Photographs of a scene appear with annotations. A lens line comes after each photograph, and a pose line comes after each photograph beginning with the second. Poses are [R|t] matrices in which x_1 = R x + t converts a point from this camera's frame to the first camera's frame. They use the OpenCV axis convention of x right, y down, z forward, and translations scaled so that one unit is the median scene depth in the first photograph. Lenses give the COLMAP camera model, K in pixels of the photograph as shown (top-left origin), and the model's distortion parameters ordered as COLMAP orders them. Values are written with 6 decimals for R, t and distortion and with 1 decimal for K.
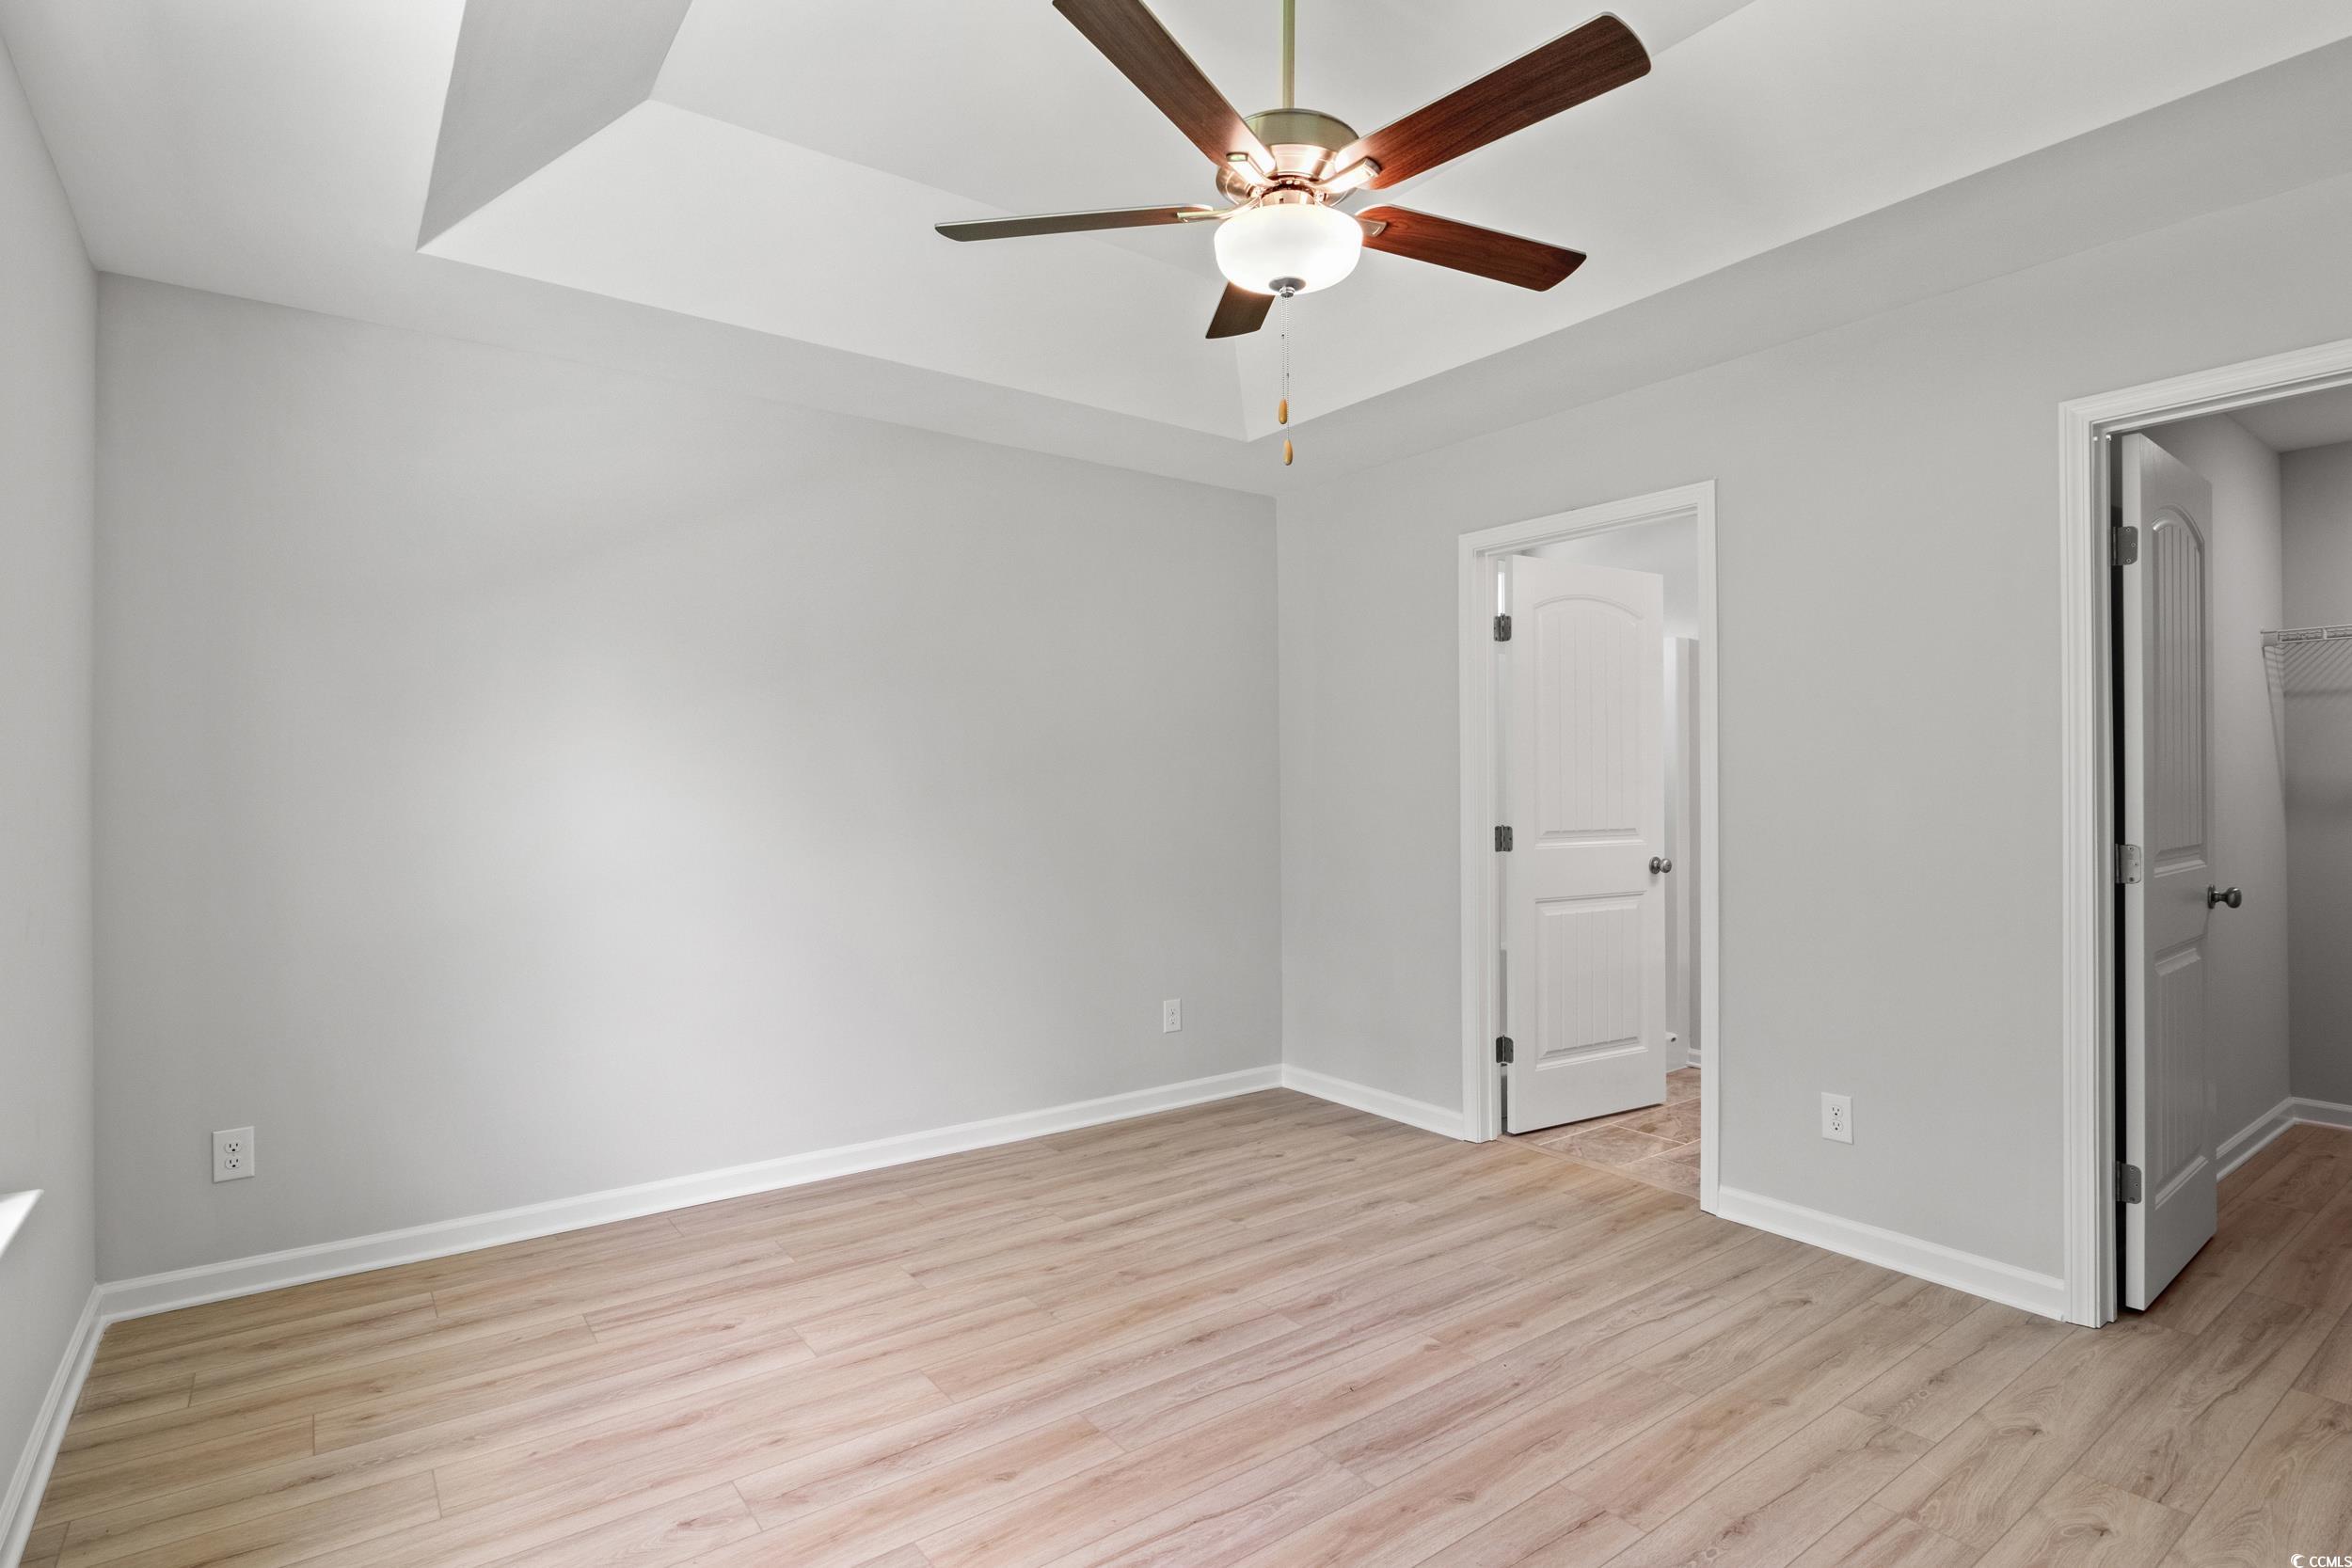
lens RADIAL K [[1186.3, 0, 1191.3], [0, 1186.3, 787.2], [0, 0, 1]] dist [-0.006995, -0.000462]
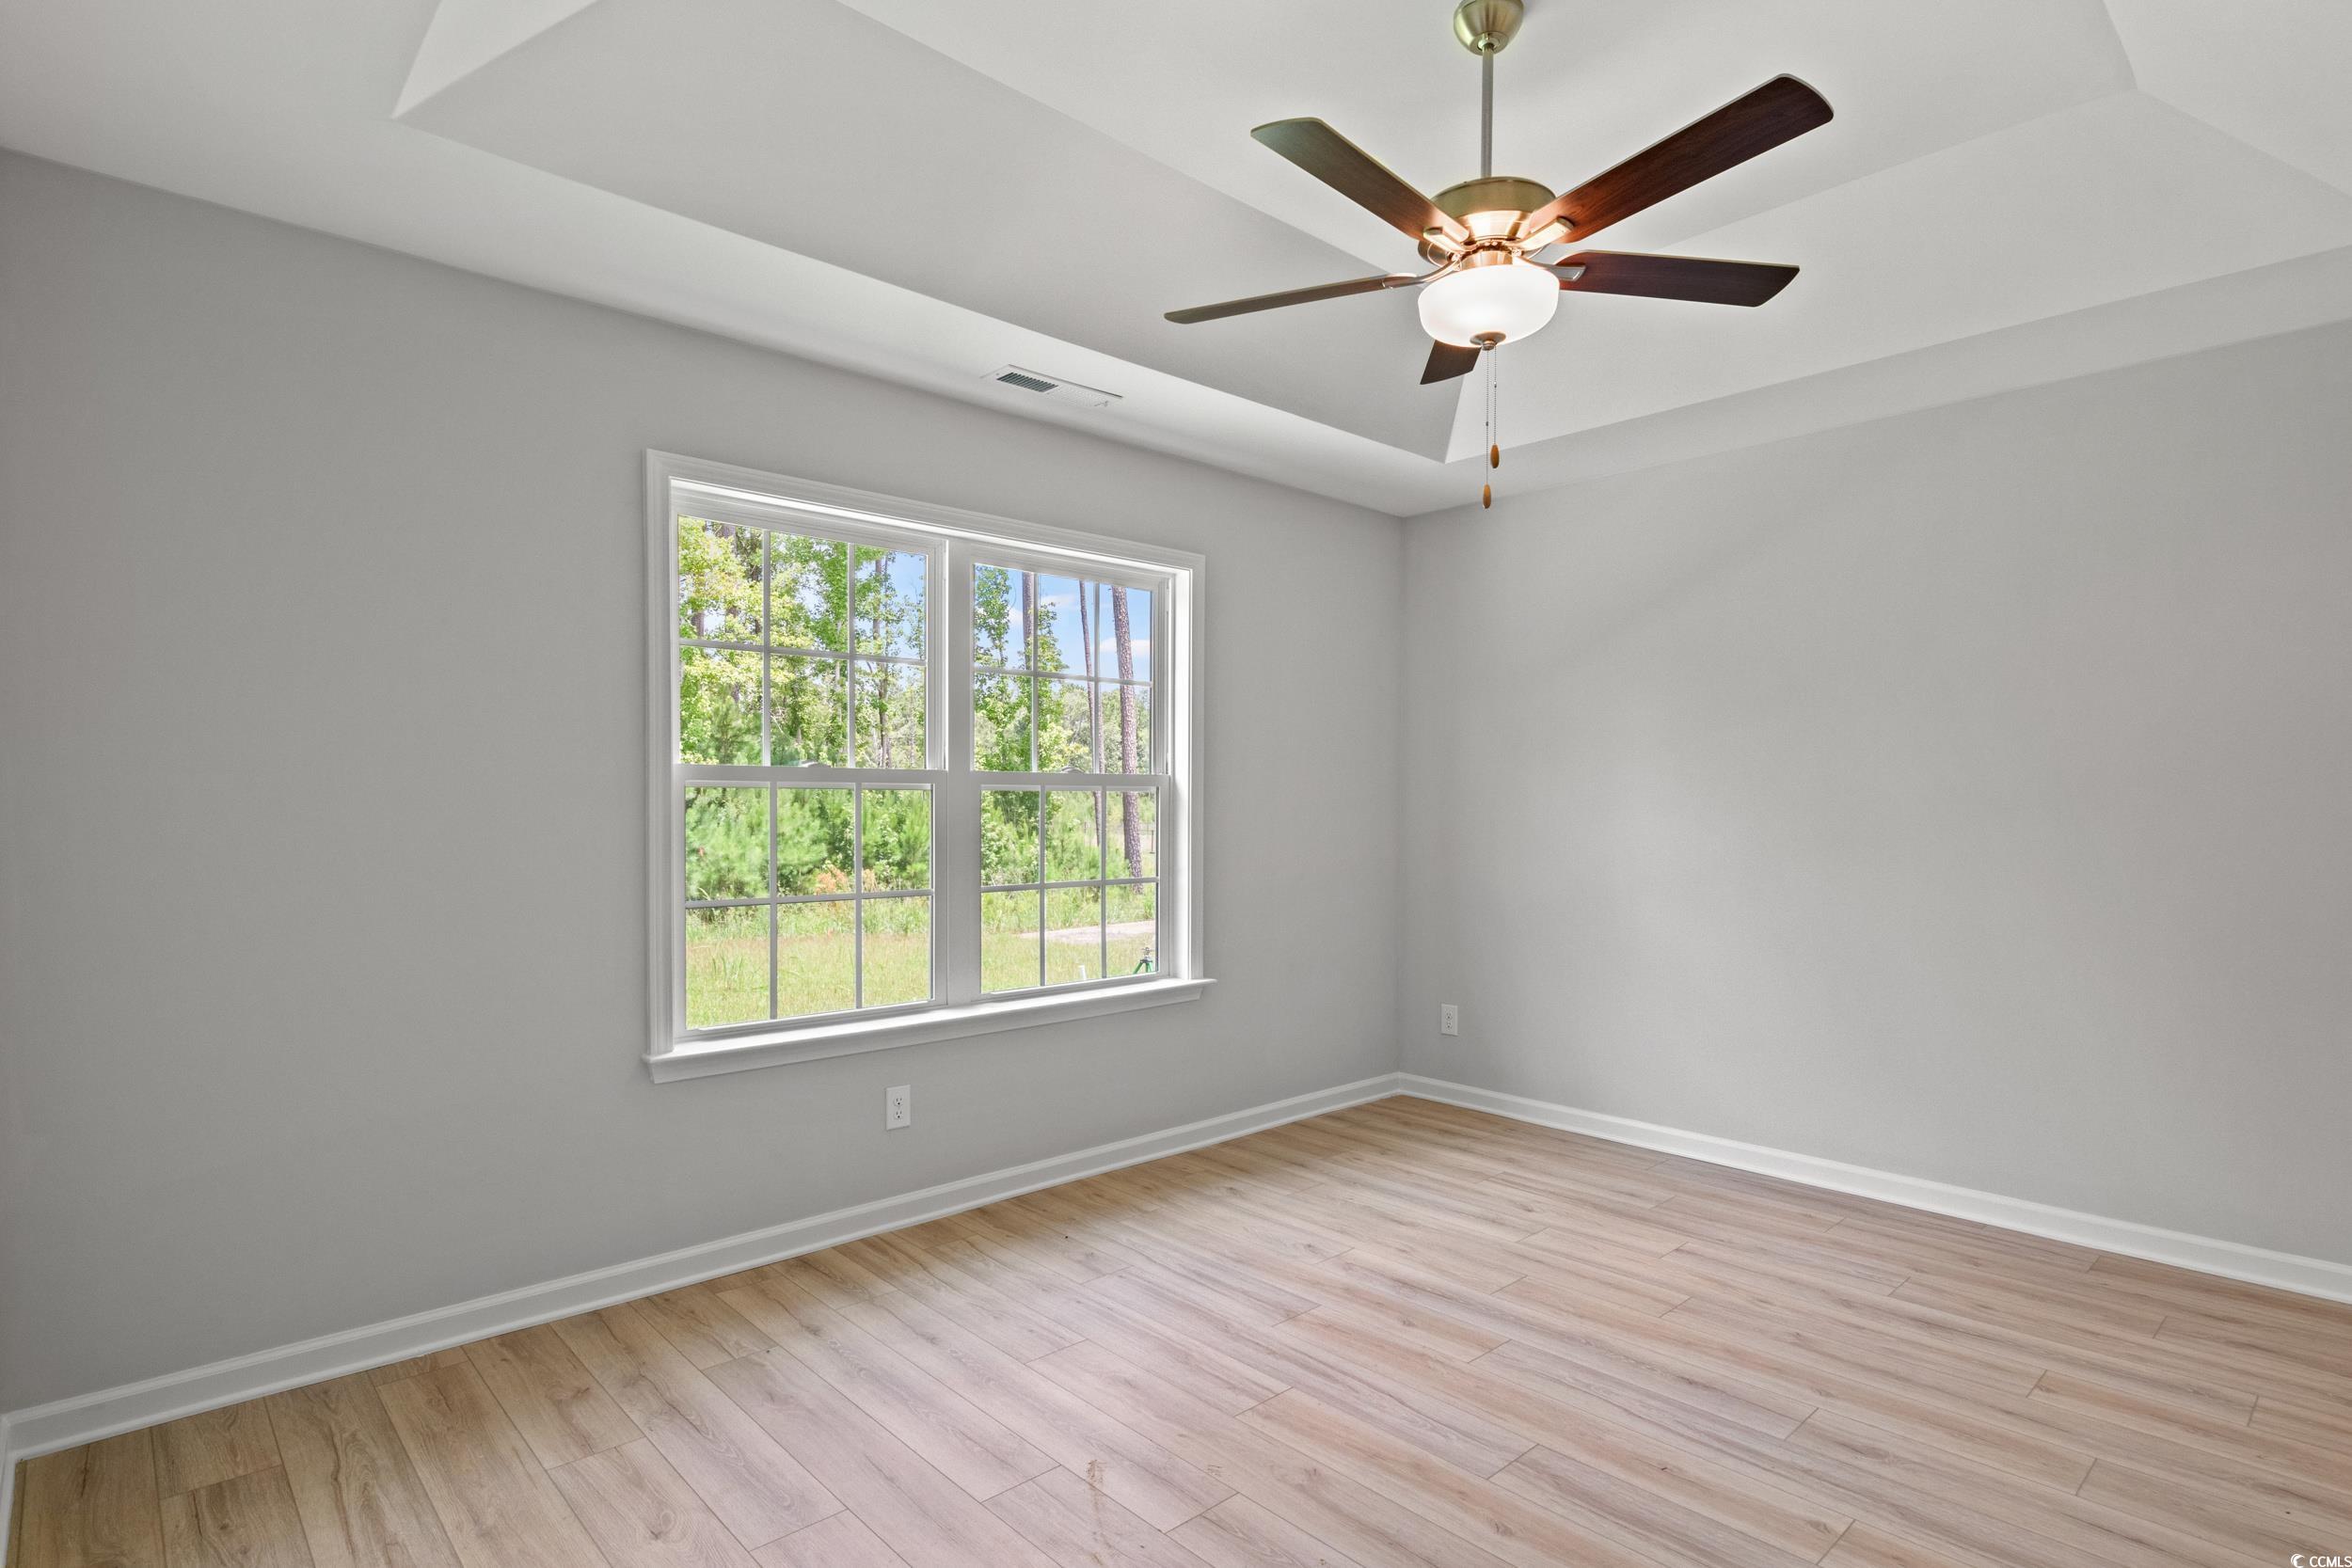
lens RADIAL K [[1186.3, 0, 1191.3], [0, 1186.3, 787.2], [0, 0, 1]] dist [-0.006995, -0.000462]
pose [[0.096158, -0.009619, -0.995320, 0.882735], [0.003643, 0.999950, -0.009312, -0.012408], [0.995359, -0.002731, 0.096188, 0.472938]]
